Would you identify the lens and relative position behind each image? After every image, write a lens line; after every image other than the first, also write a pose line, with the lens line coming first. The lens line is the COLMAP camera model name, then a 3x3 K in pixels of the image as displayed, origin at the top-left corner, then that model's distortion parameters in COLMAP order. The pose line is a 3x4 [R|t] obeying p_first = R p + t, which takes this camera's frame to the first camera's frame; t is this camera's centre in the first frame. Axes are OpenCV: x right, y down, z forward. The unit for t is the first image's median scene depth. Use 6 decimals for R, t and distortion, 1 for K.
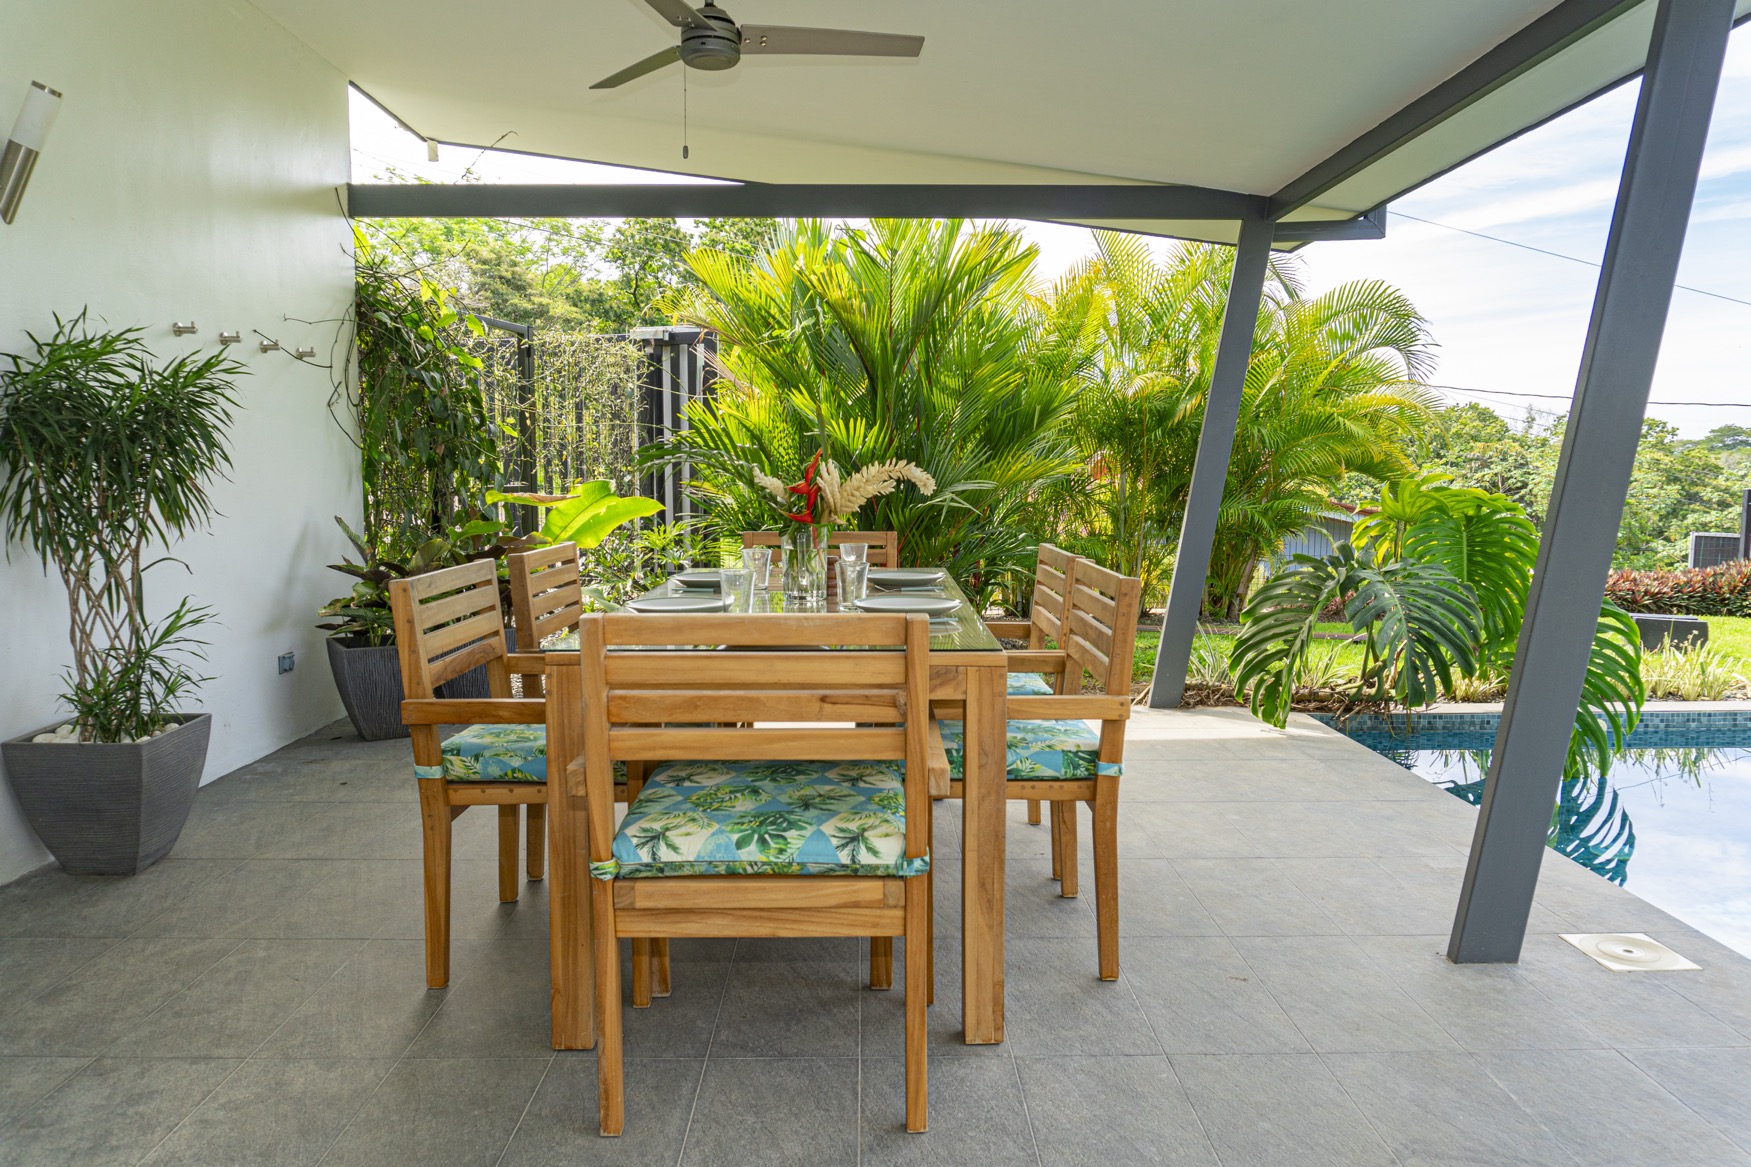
lens RADIAL K [[1194.6, 0, 872.1], [0, 1194.6, 580.4], [0, 0, 1]] dist [-0.025410, -0.002925]
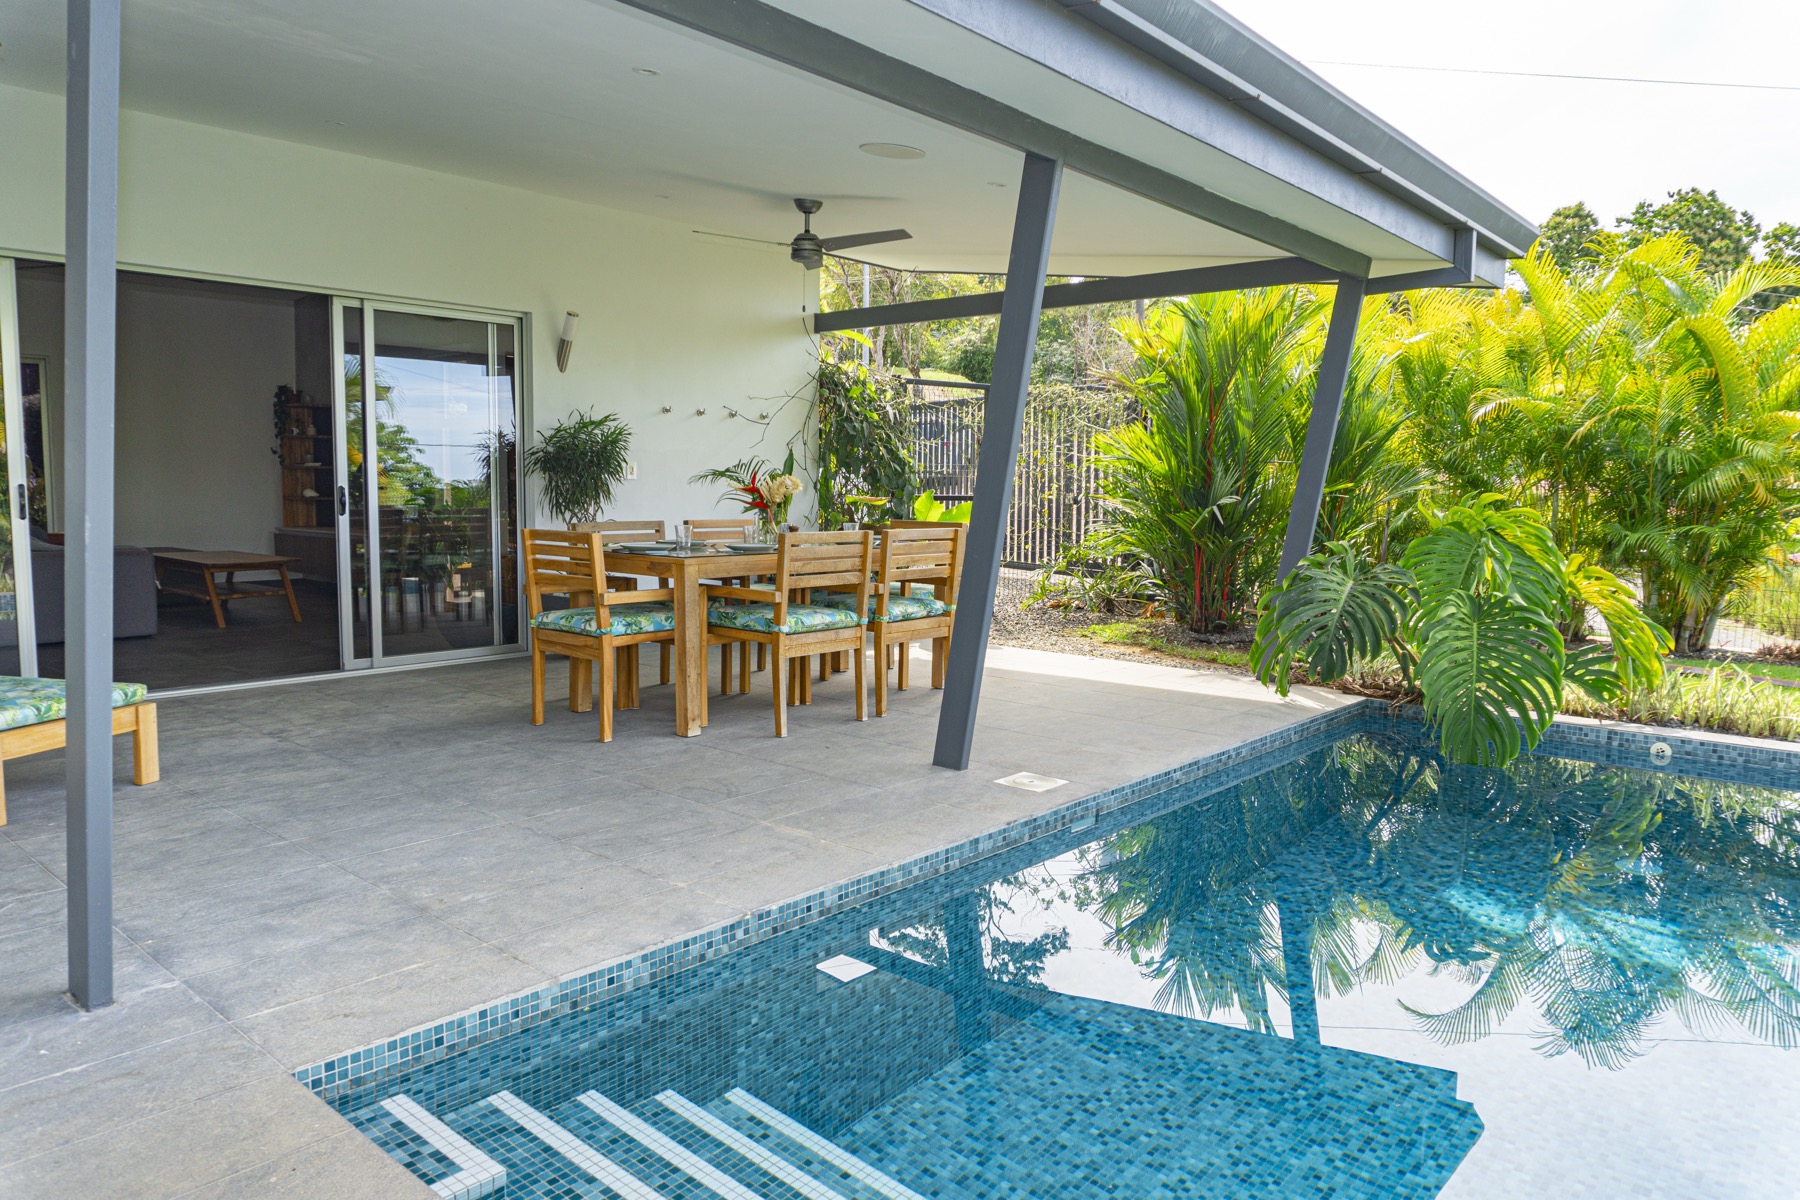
lens RADIAL K [[1194.0, 0, 900.0], [0, 1194.0, 600.0], [0, 0, 1]] dist [-0.021771, -0.001761]
pose [[0.743200, 0.073478, -0.665022, 1.253678], [-0.074490, 0.996859, 0.026896, 0.029289], [0.664910, 0.029548, 0.746339, -0.276807]]
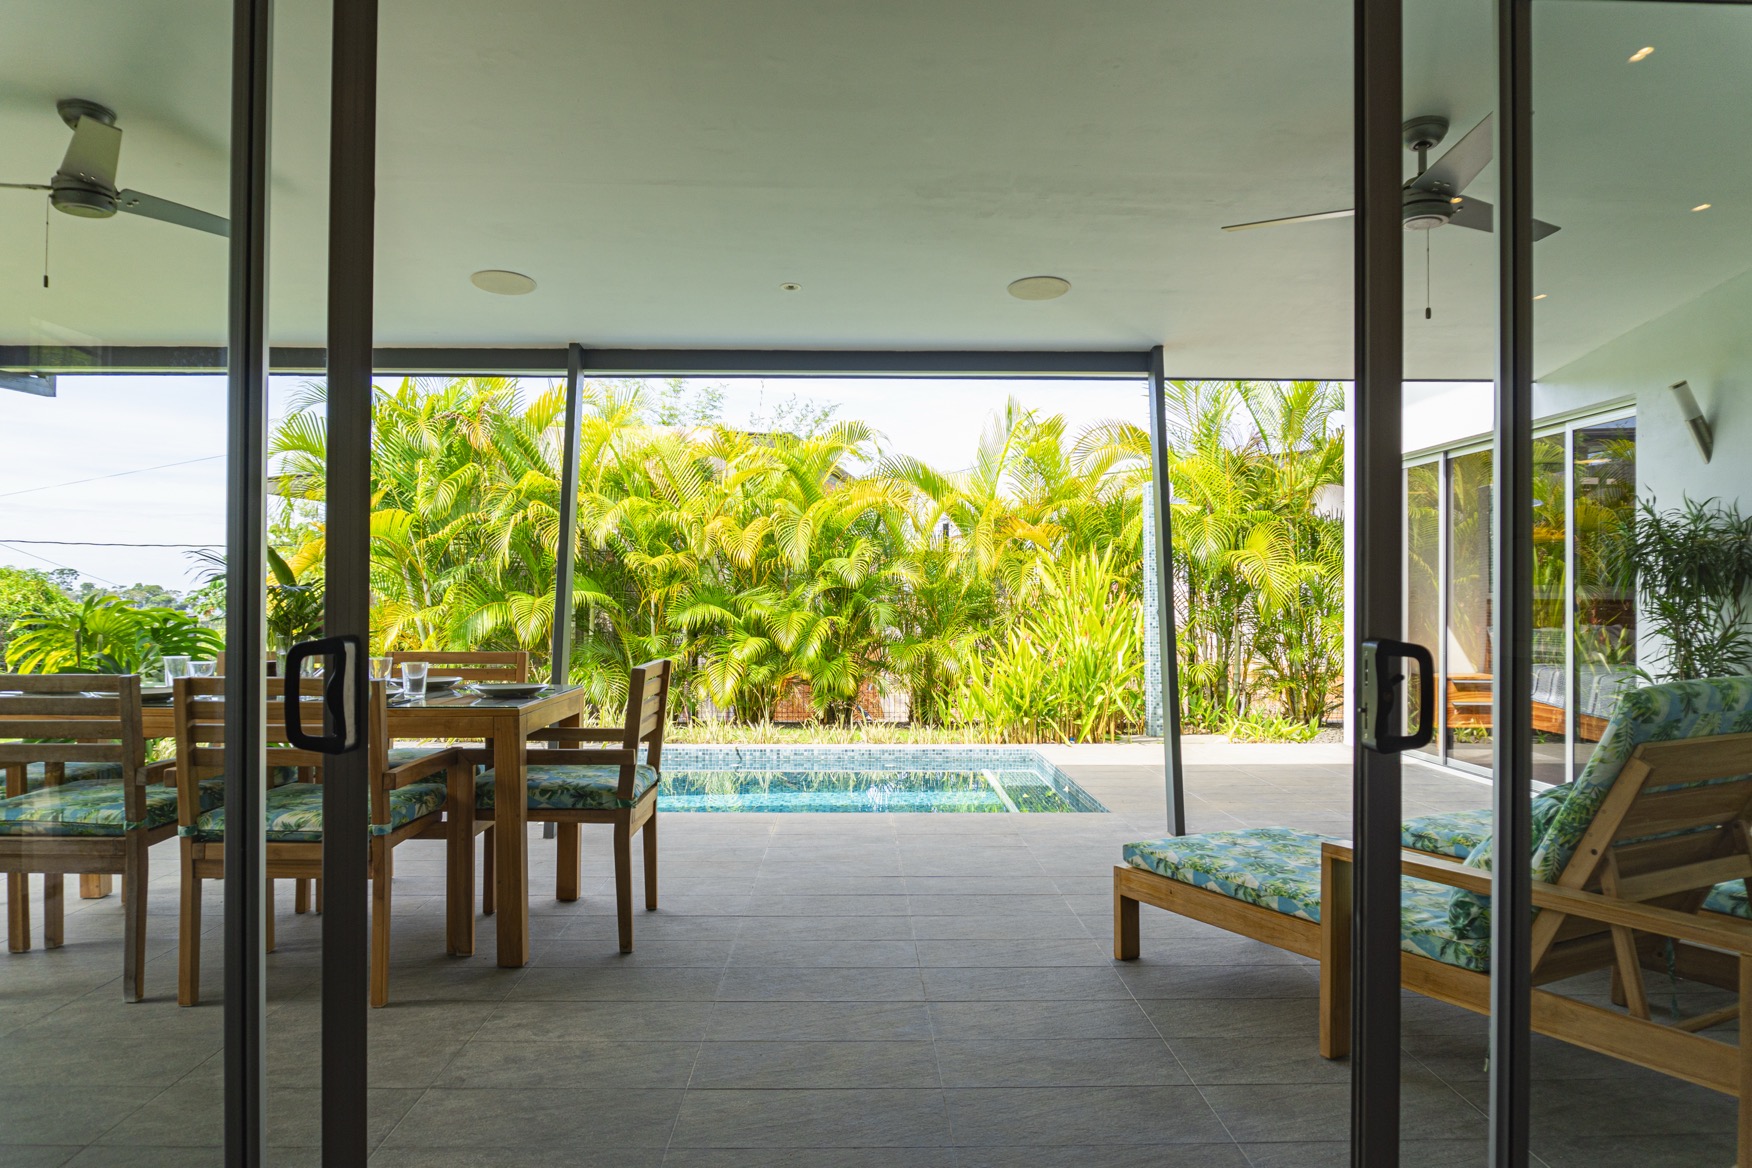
lens RADIAL K [[1195.2, 0, 872.6], [0, 1195.2, 580.9], [0, 0, 1]] dist [-0.025410, -0.002925]
pose [[0.001068, 0.013796, 0.999904, -0.866336], [0.087283, 0.996087, -0.013836, -0.021766], [-0.996183, 0.087290, -0.000140, 0.237044]]
